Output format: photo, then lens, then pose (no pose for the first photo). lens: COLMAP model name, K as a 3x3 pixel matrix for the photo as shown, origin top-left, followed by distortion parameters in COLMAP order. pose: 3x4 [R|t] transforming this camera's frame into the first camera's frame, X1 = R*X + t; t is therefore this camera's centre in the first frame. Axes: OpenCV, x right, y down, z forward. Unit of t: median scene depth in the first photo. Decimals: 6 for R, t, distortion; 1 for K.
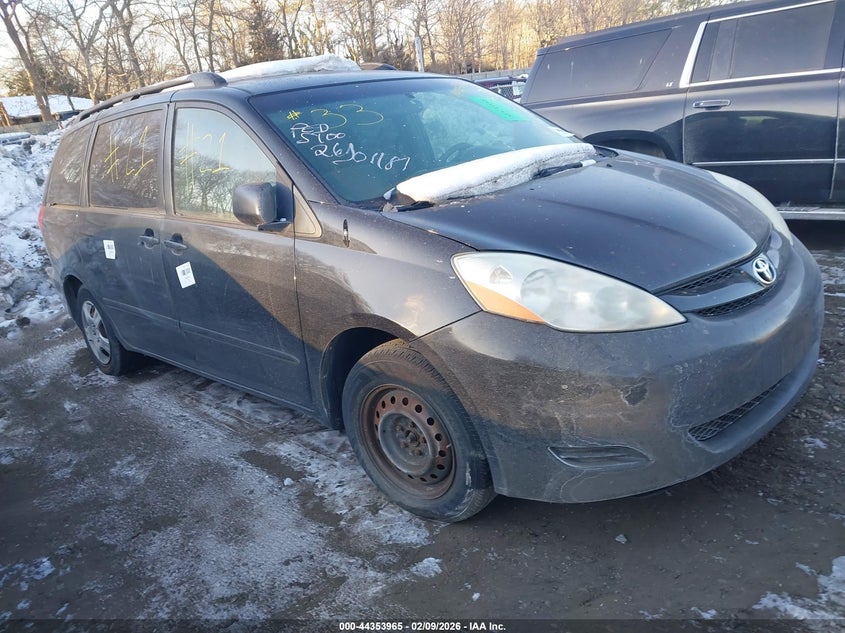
lens RADIAL K [[667.8, 0, 422.7], [0, 667.8, 316.7], [0, 0, 1]] dist [0.023514, -0.012482]
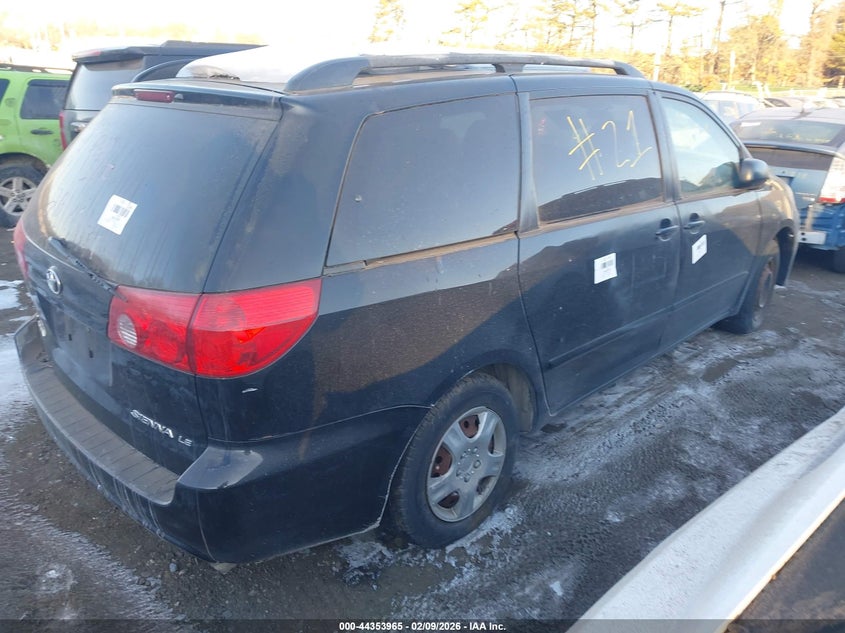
lens RADIAL K [[667.8, 0, 422.6], [0, 667.8, 316.4], [0, 0, 1]] dist [0.023514, -0.012482]
pose [[-0.024310, -0.194383, 0.980624, -1.278776], [0.281620, 0.939857, 0.193283, -0.264571], [-0.959218, 0.280862, 0.031895, 1.255426]]
